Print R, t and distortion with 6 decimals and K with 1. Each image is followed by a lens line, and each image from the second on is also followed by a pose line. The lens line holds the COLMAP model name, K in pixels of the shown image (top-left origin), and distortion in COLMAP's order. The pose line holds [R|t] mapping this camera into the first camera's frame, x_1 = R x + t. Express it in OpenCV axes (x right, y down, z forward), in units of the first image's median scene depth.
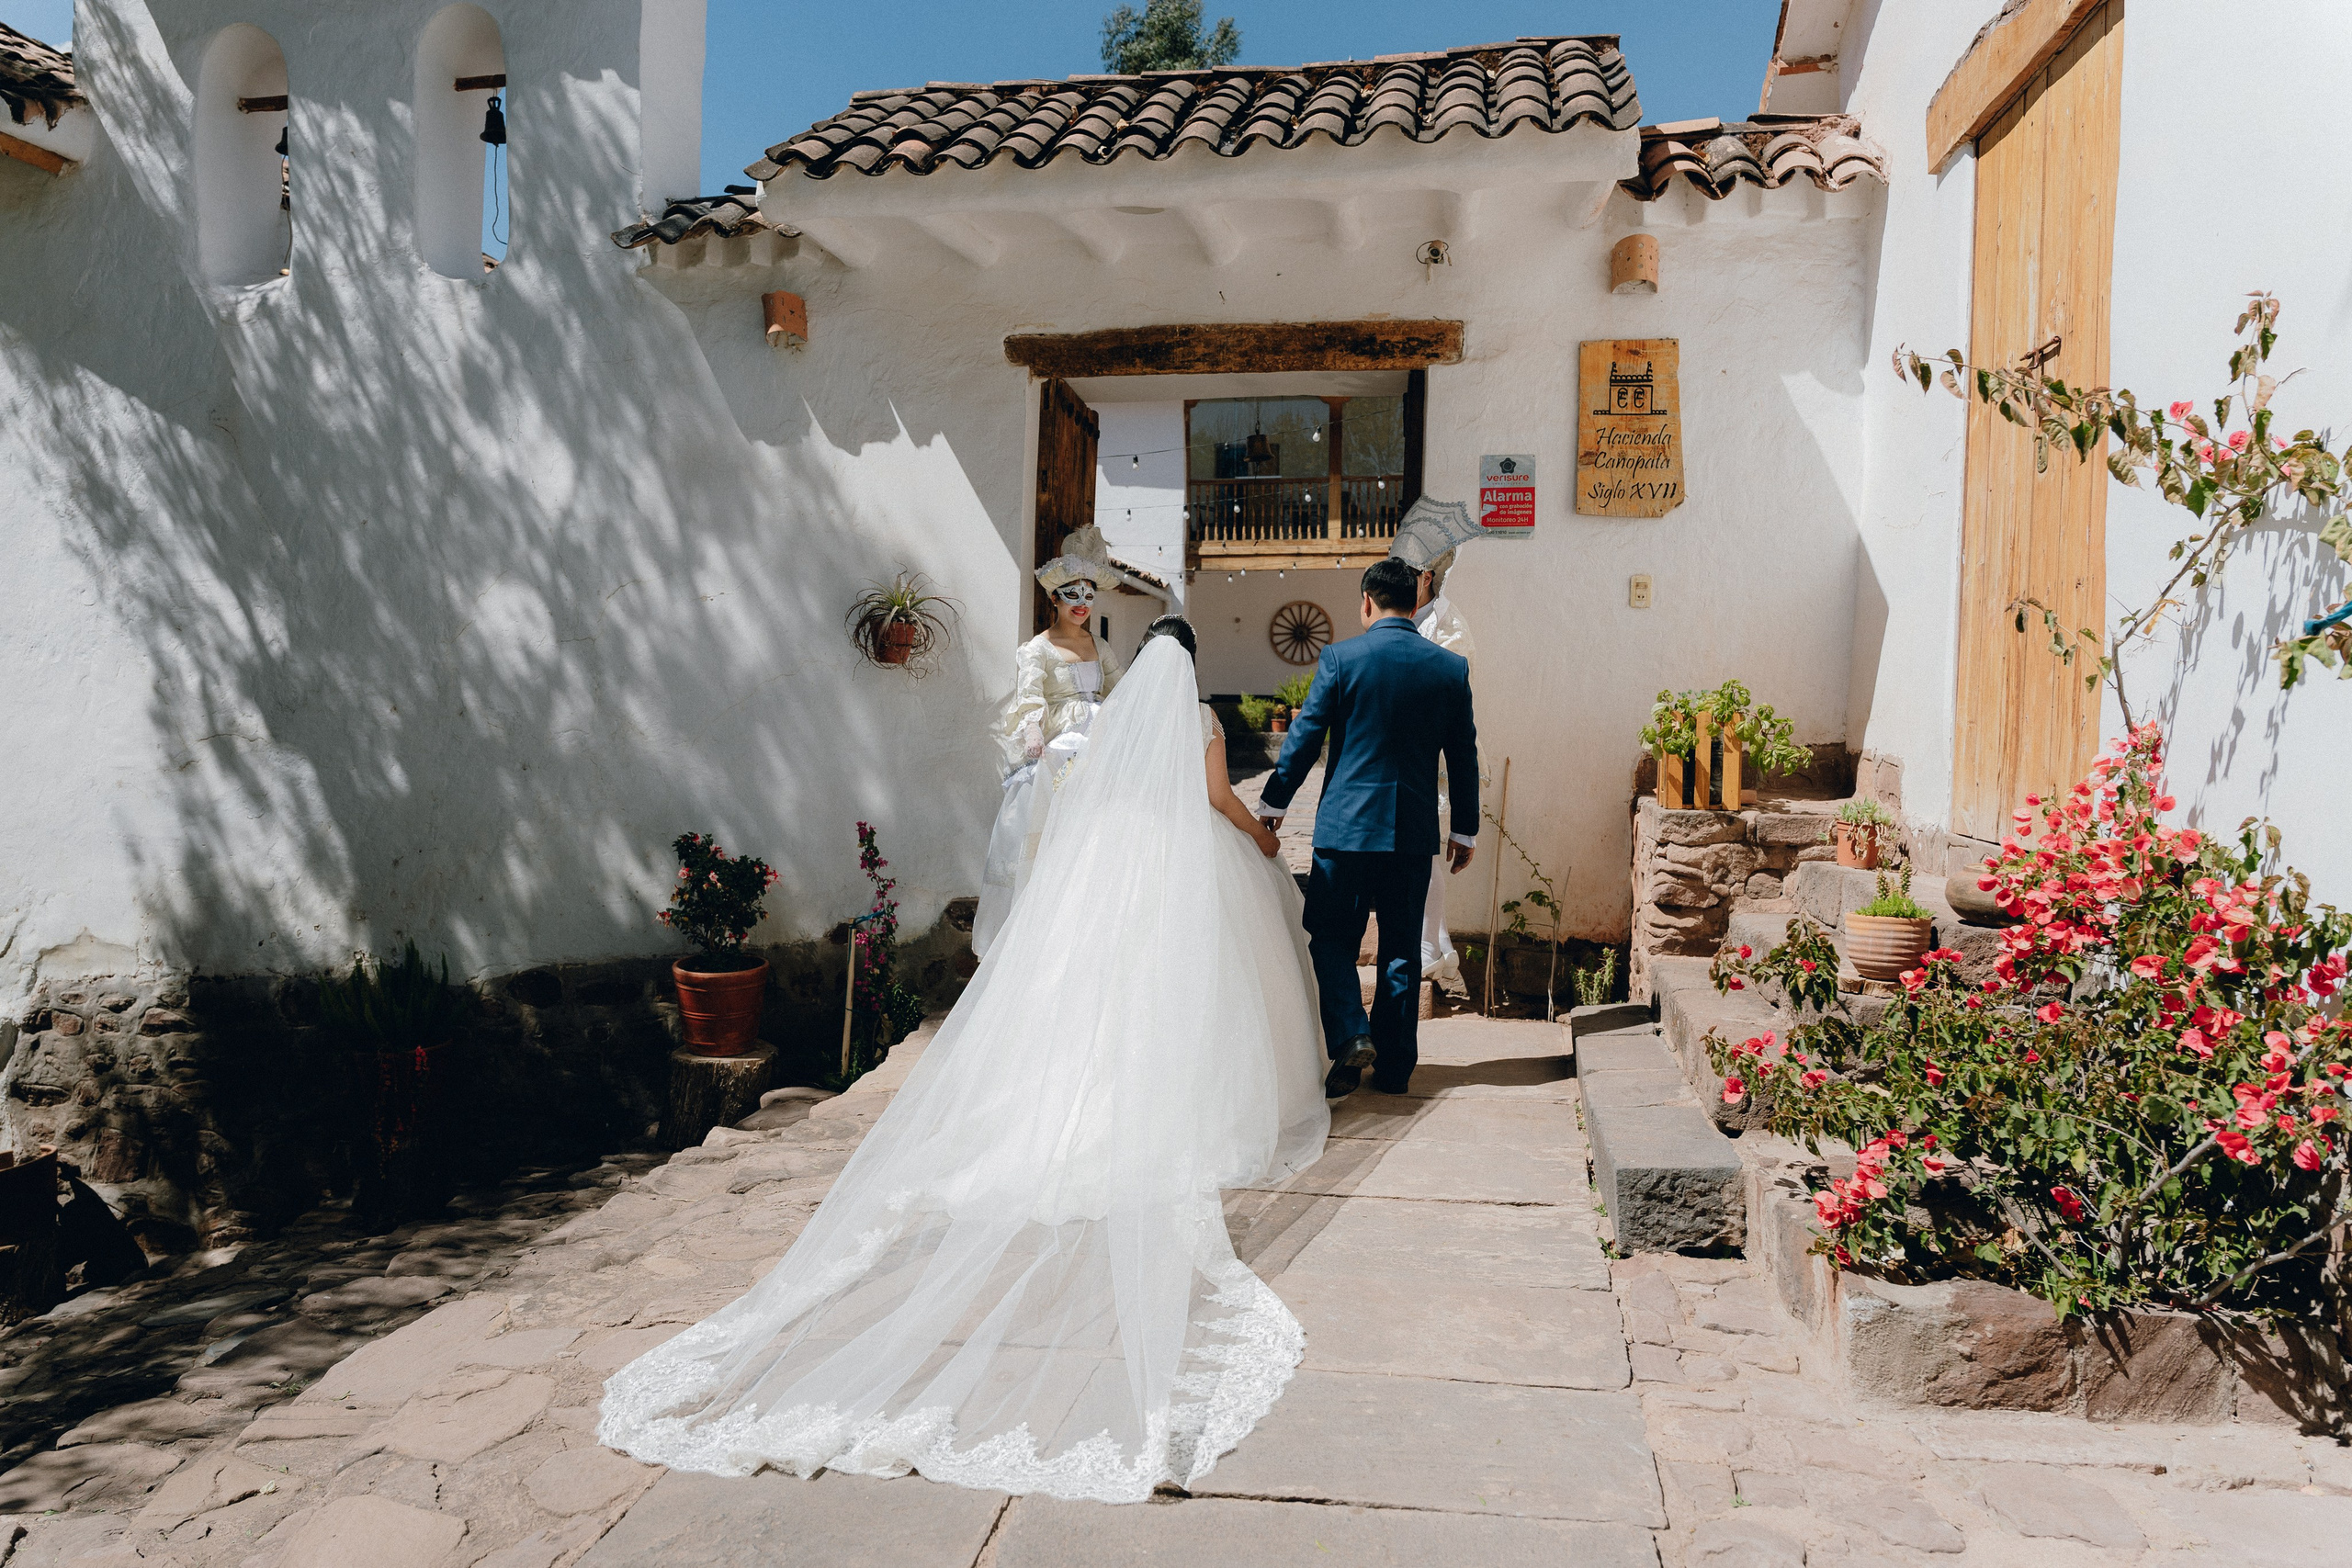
lens RADIAL K [[1745.9, 0, 1179.5], [0, 1745.9, 763.8], [0, 0, 1]] dist [-0.004582, 0.023232]
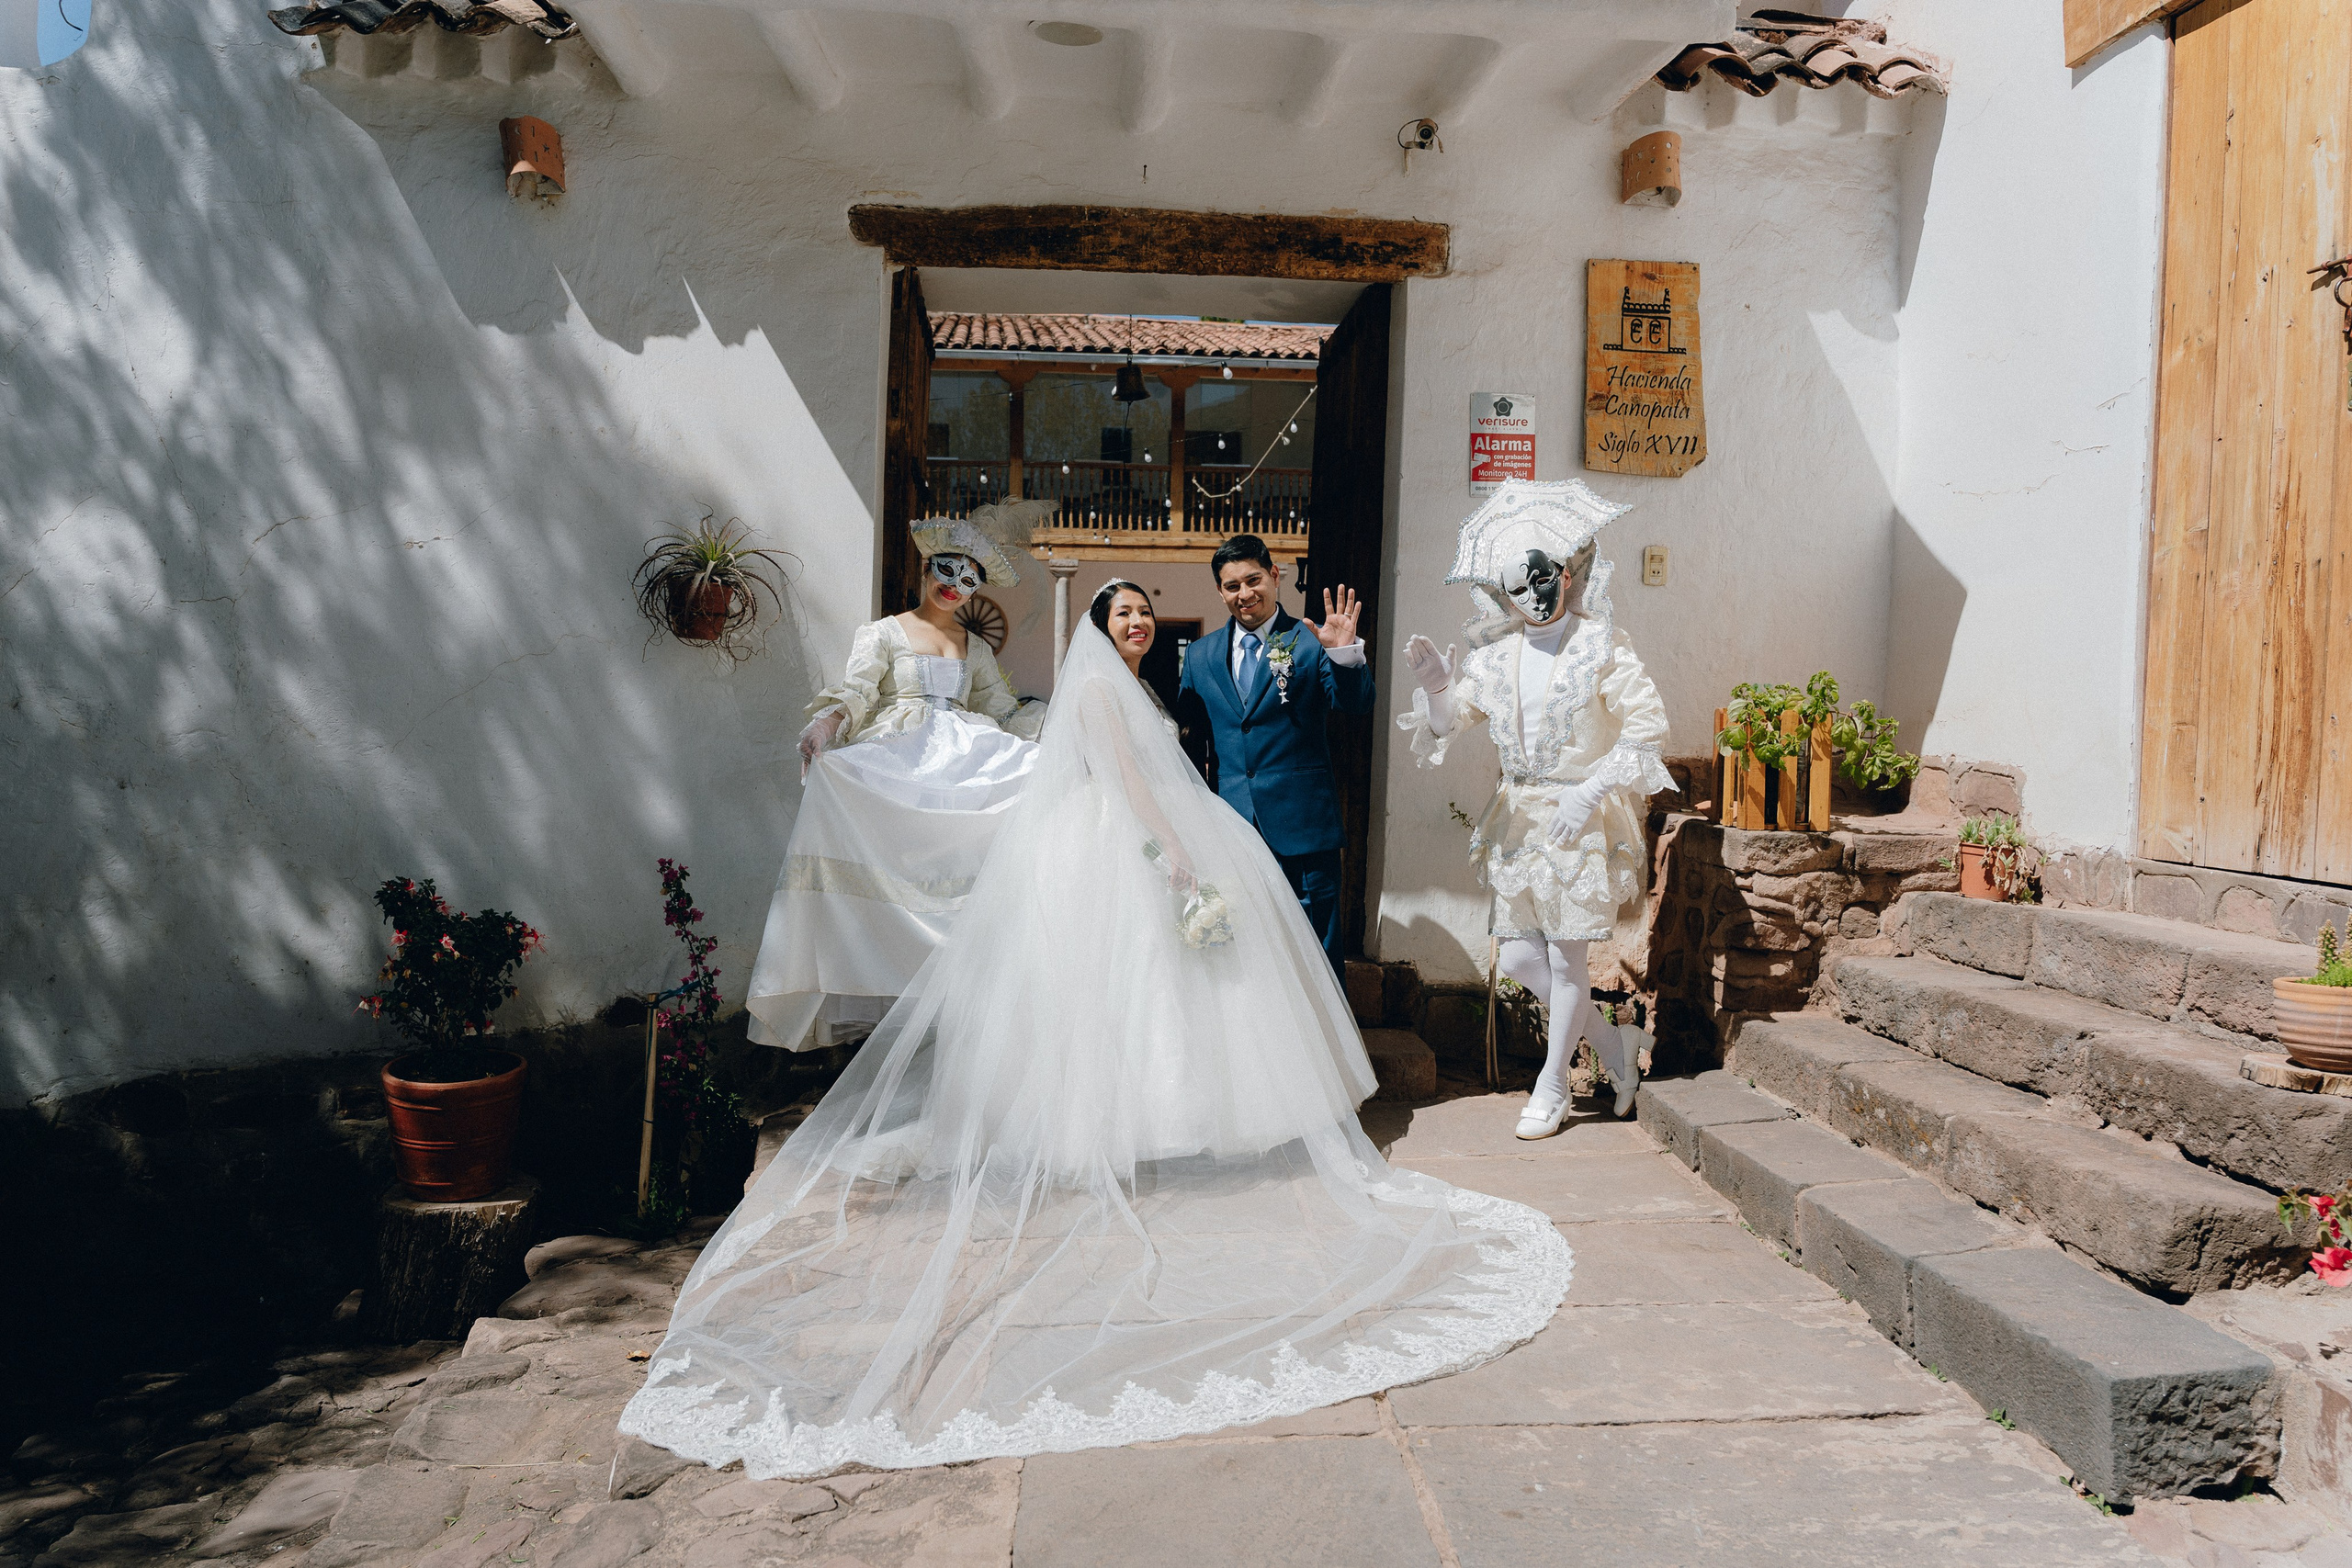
lens RADIAL K [[1691.7, 0, 1176.7], [0, 1691.7, 771.4], [0, 0, 1]] dist [0.000775, -0.001827]
pose [[0.965887, -0.003624, 0.258940, -0.162096], [0.002879, 0.999991, 0.003256, -0.004375], [-0.258949, -0.002399, 0.965888, 0.278254]]
